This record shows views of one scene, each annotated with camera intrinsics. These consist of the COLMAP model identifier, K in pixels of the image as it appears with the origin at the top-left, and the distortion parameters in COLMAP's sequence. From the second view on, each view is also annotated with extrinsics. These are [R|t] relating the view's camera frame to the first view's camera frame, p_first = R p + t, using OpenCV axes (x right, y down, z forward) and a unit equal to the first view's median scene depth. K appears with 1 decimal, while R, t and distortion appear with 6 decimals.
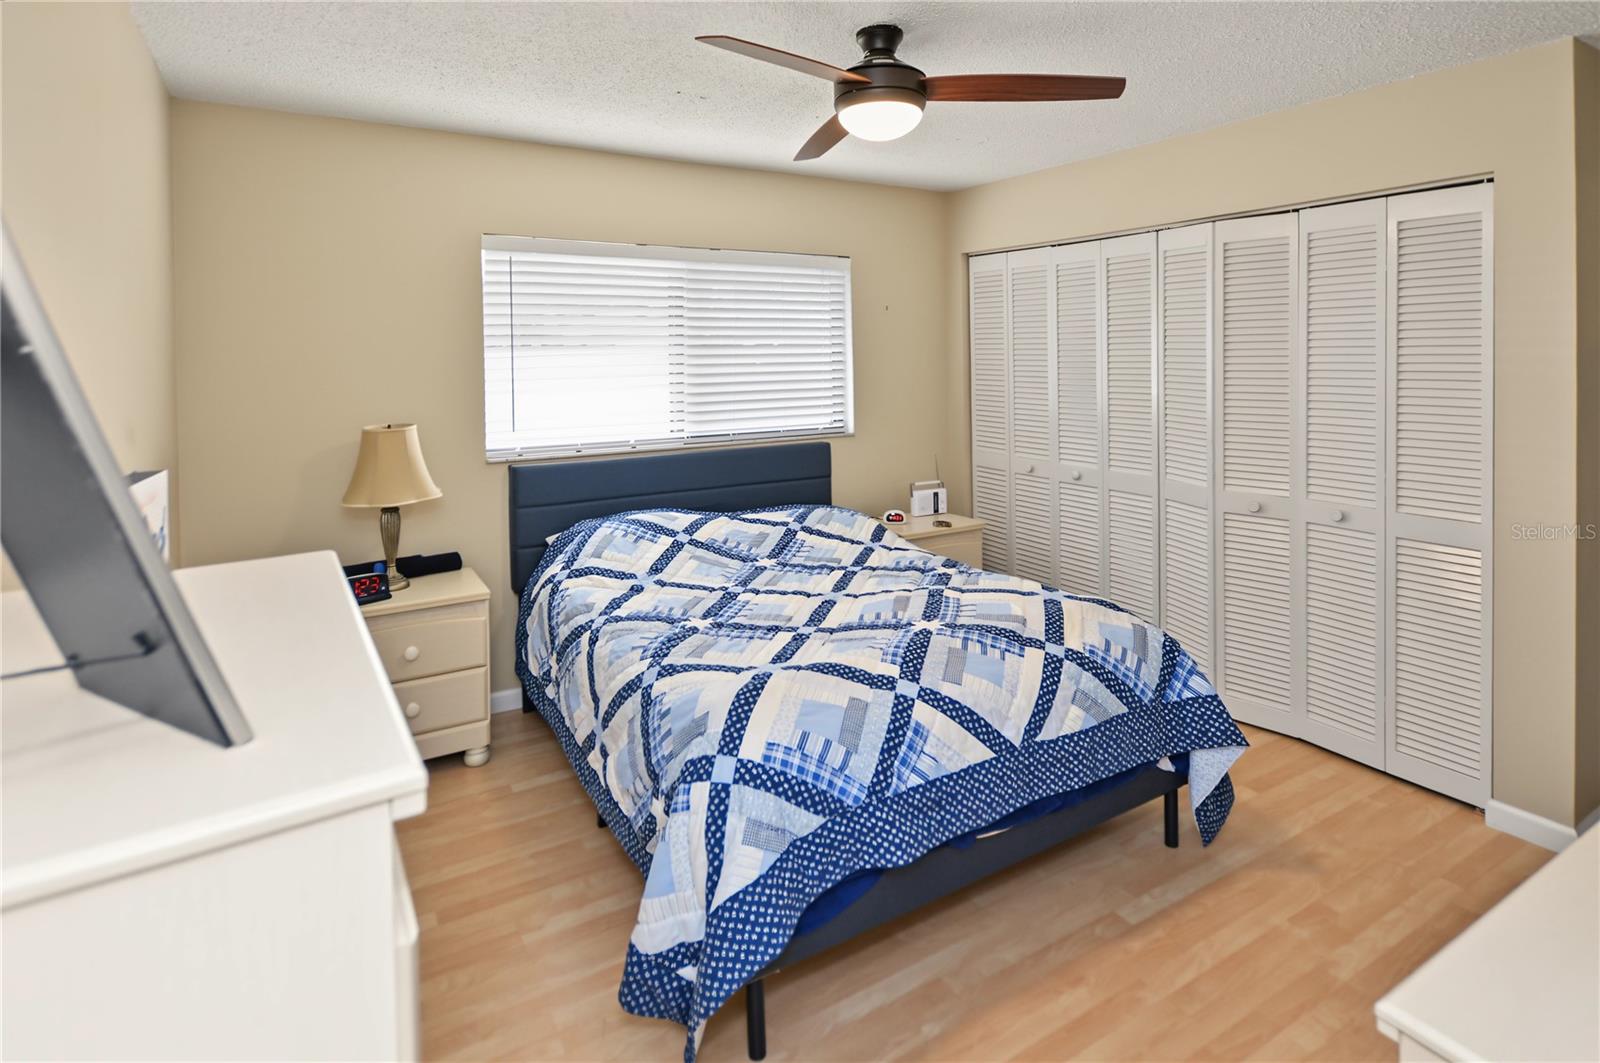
lens RADIAL K [[828.8, 0, 800.0], [0, 828.8, 531.5], [0, 0, 1]] dist [-0.000136, 0.000082]
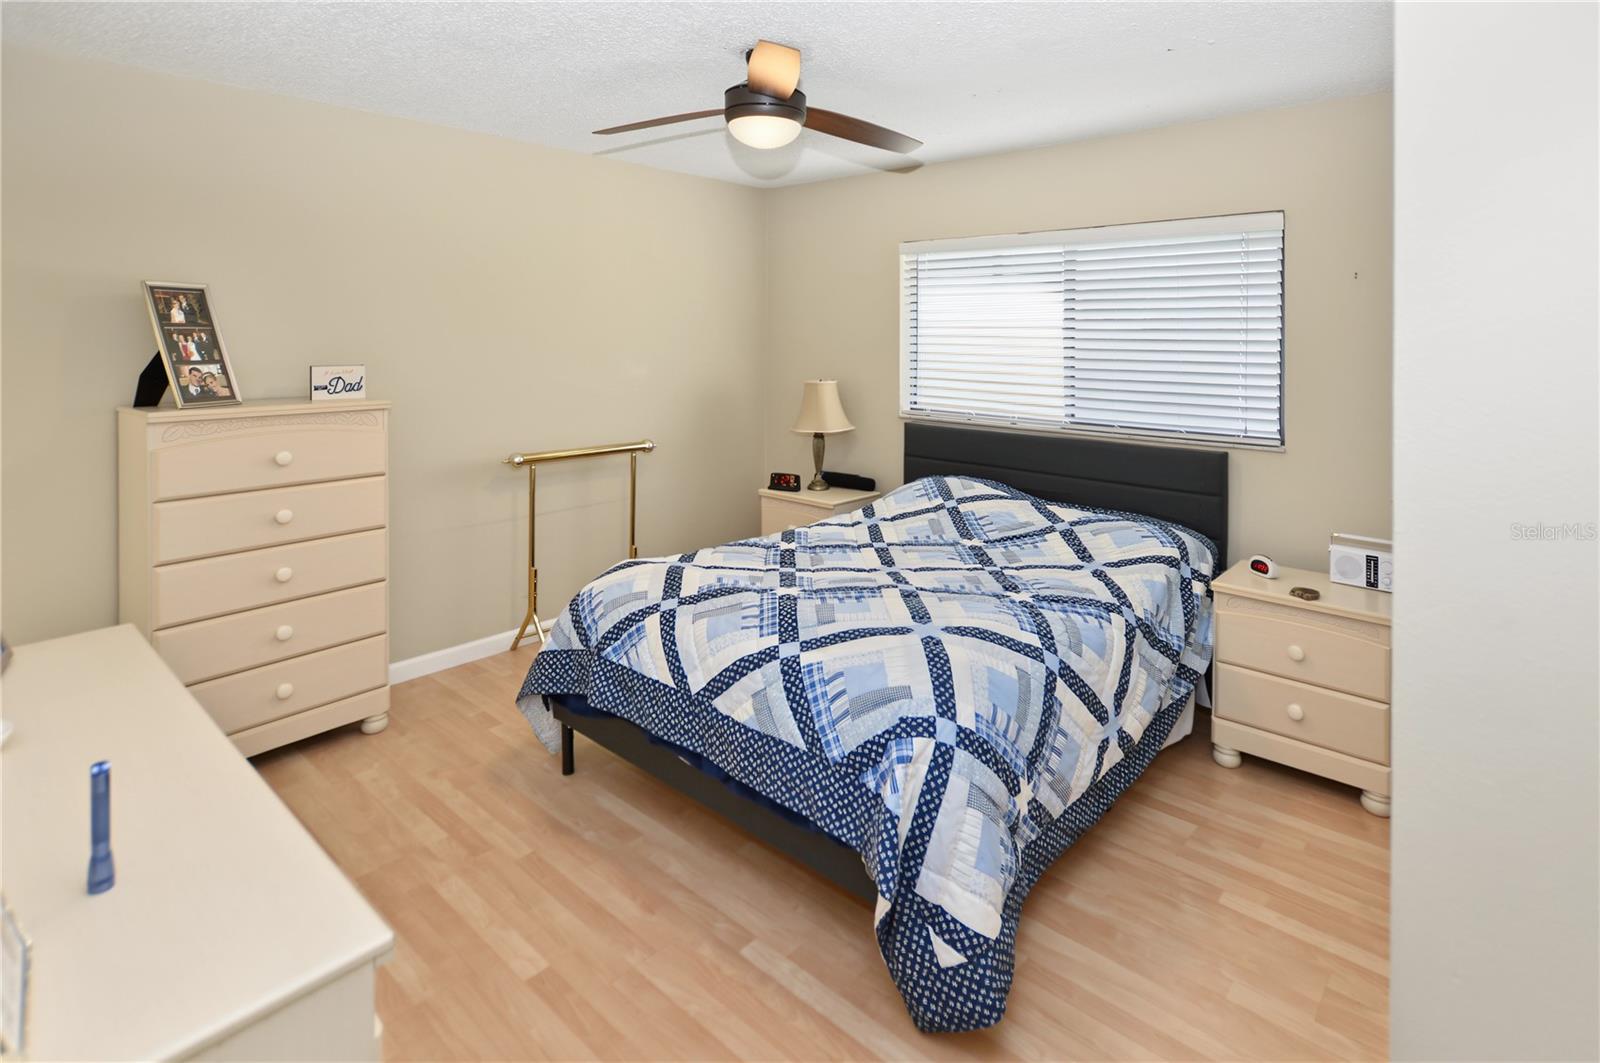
lens RADIAL K [[787.1, 0, 808.2], [0, 787.1, 505.8], [0, 0, 1]] dist [-0.018742, 0.000183]
pose [[0.294441, 0.219077, -0.930220, 1.097317], [-0.213525, 0.963844, 0.159409, -0.164230], [0.931510, 0.151689, 0.330573, 0.677833]]
